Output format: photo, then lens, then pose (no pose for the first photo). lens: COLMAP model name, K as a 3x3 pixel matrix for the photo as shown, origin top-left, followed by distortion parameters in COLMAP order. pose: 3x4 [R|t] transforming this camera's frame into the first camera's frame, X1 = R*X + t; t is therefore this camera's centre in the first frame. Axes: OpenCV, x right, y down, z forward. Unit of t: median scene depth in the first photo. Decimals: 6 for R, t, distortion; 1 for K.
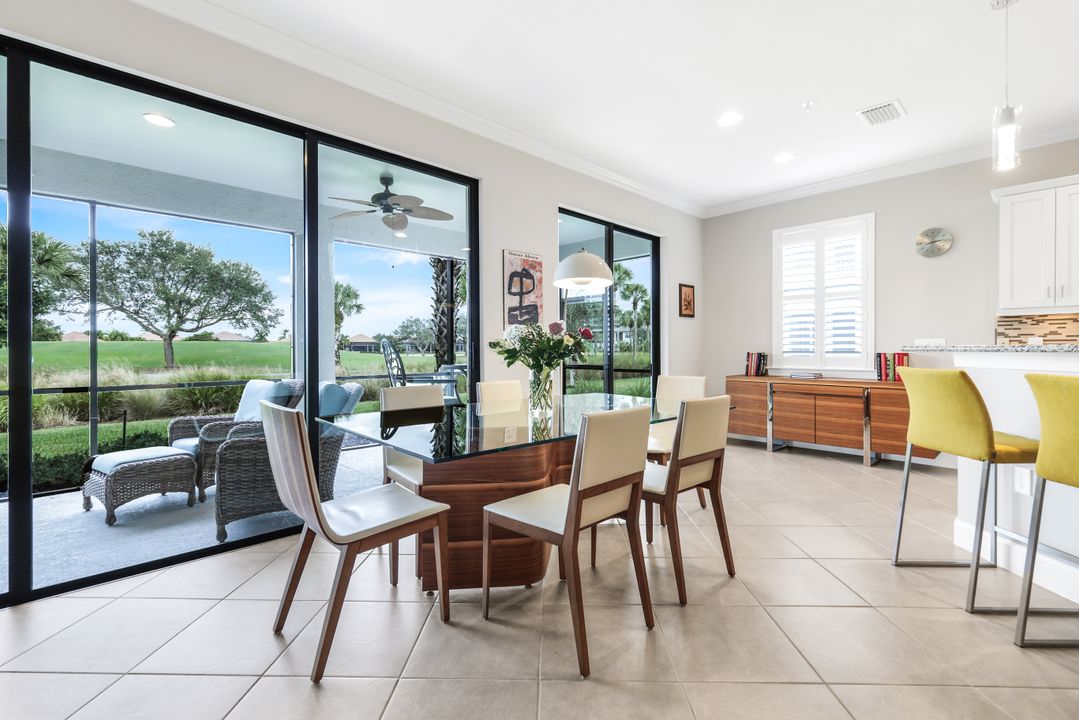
lens RADIAL K [[476.0, 0, 541.4], [0, 476.0, 349.5], [0, 0, 1]] dist [0.003542, 0.000225]
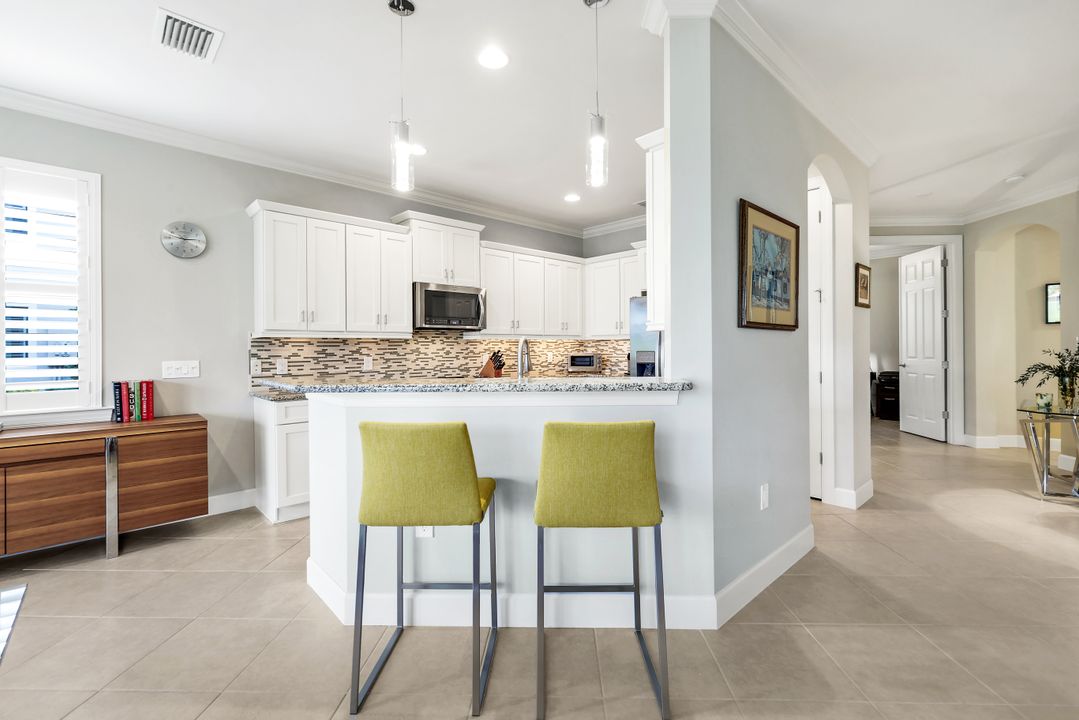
lens RADIAL K [[476.0, 0, 540.6], [0, 476.0, 347.7], [0, 0, 1]] dist [0.003542, 0.000225]
pose [[0.011075, 0.004561, 0.999928, 0.028467], [0.007859, 0.999958, -0.004648, -0.034970], [-0.999908, 0.007910, 0.011039, 0.385286]]
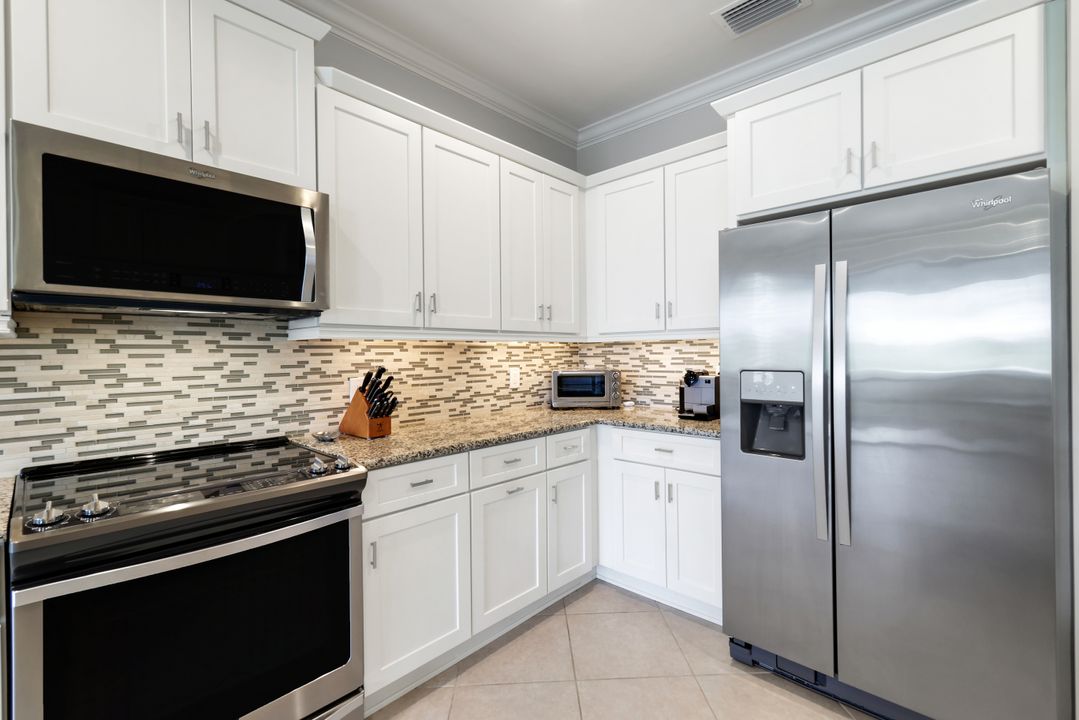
lens RADIAL K [[476.0, 0, 539.8], [0, 476.0, 353.7], [0, 0, 1]] dist [0.003542, 0.000225]
pose [[-0.052033, 0.005291, 0.998631, 0.719306], [0.011473, 0.999923, -0.004700, -0.044307], [-0.998579, 0.011213, -0.052090, 0.372755]]
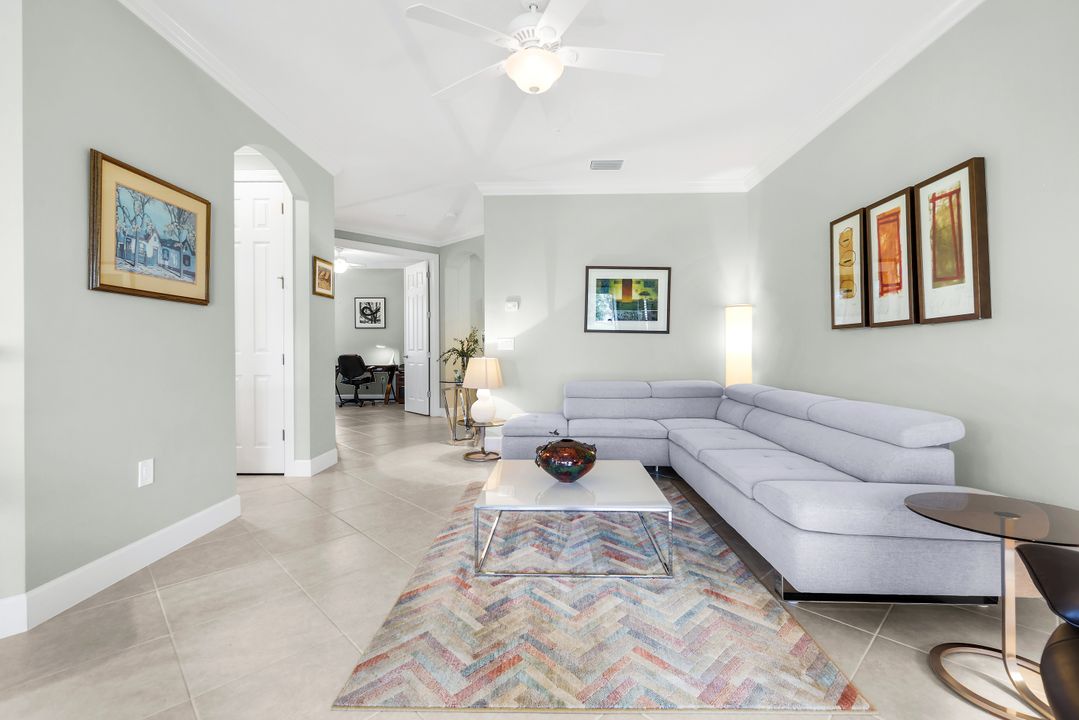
lens RADIAL K [[476.0, 0, 541.6], [0, 476.0, 349.5], [0, 0, 1]] dist [0.003542, 0.000225]
pose [[-0.713972, 0.008462, 0.700123, -0.098896], [0.008470, 0.999958, -0.003449, 0.006162], [-0.700123, 0.003468, -0.714014, 0.202795]]
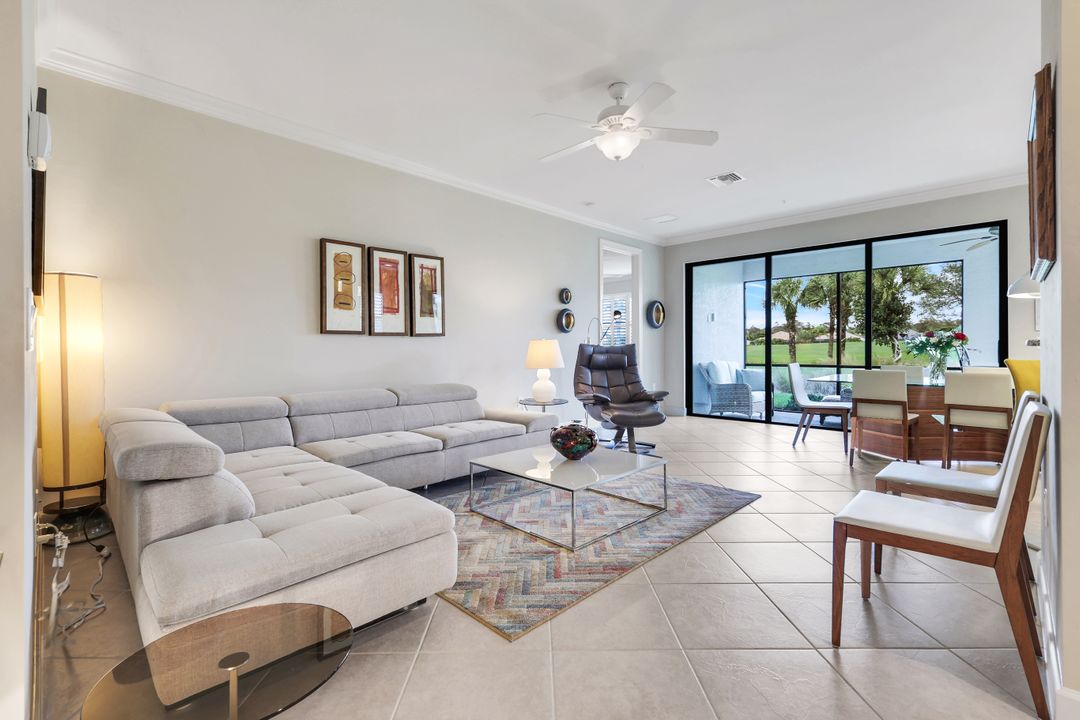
lens RADIAL K [[476.5, 0, 538.9], [0, 476.5, 356.4], [0, 0, 1]] dist [0.003542, 0.000225]
pose [[0.038031, 0.015786, -0.999152, 0.965072], [0.004369, 0.999863, 0.015963, 0.004541], [0.999267, -0.004972, 0.037957, -0.305726]]
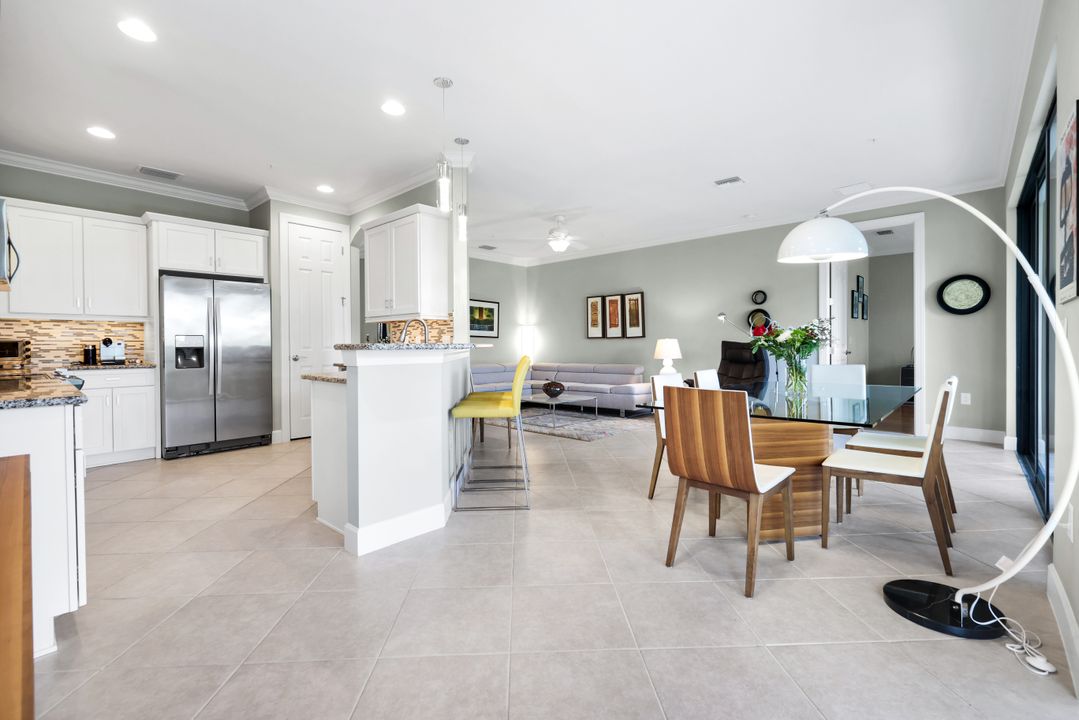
lens RADIAL K [[476.0, 0, 541.0], [0, 476.0, 350.5], [0, 0, 1]] dist [0.003542, 0.000225]
pose [[-0.997265, 0.011173, -0.073055, 0.426531], [0.010352, 0.999879, 0.011605, -0.001466], [0.073175, 0.010817, -0.997260, 1.242326]]
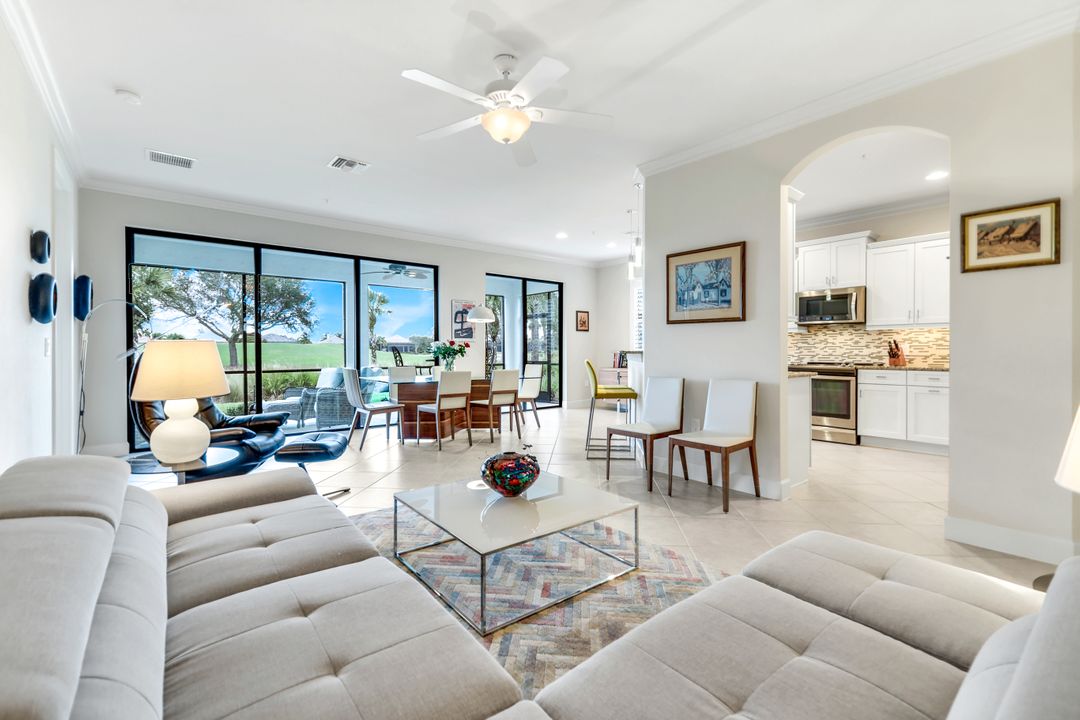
lens RADIAL K [[476.5, 0, 547.1], [0, 476.5, 356.7], [0, 0, 1]] dist [0.003542, 0.000225]
pose [[0.998320, 0.003311, -0.057849, 0.356130], [-0.002529, 0.999905, 0.013582, -0.005849], [0.057888, -0.013413, 0.998233, -0.777255]]
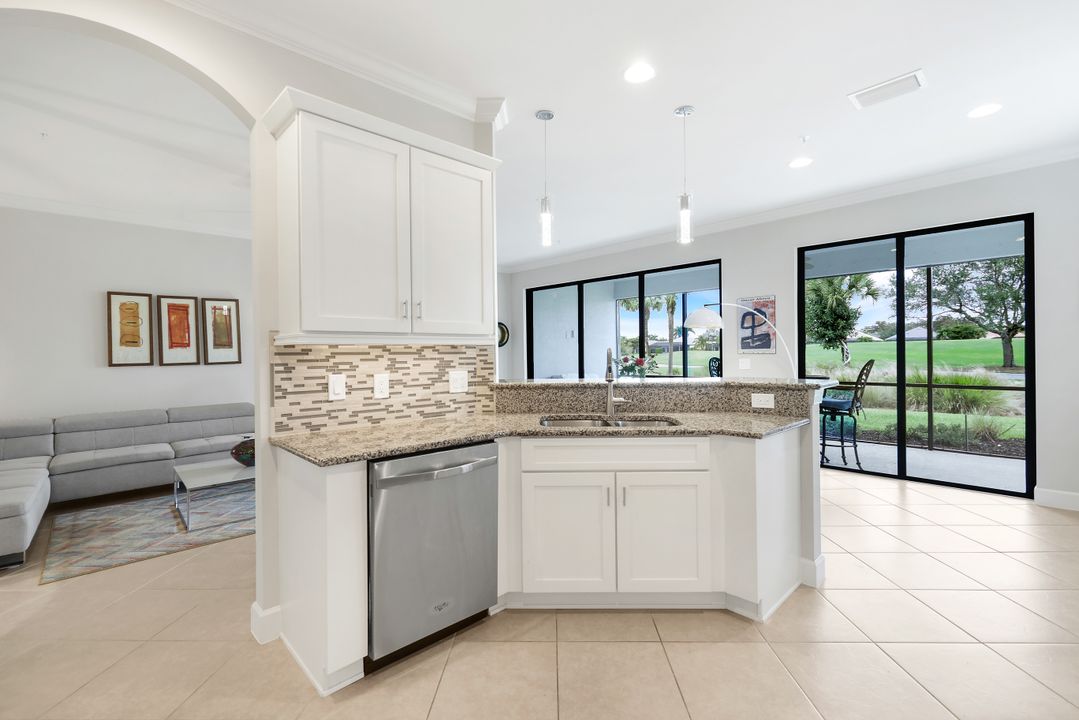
lens RADIAL K [[476.0, 0, 539.9], [0, 476.0, 359.3], [0, 0, 1]] dist [0.003542, 0.000225]
pose [[0.002892, 0.019848, -0.999799, 1.186605], [0.012662, 0.999722, 0.019884, -0.049843], [0.999916, -0.012716, 0.002640, 0.316787]]
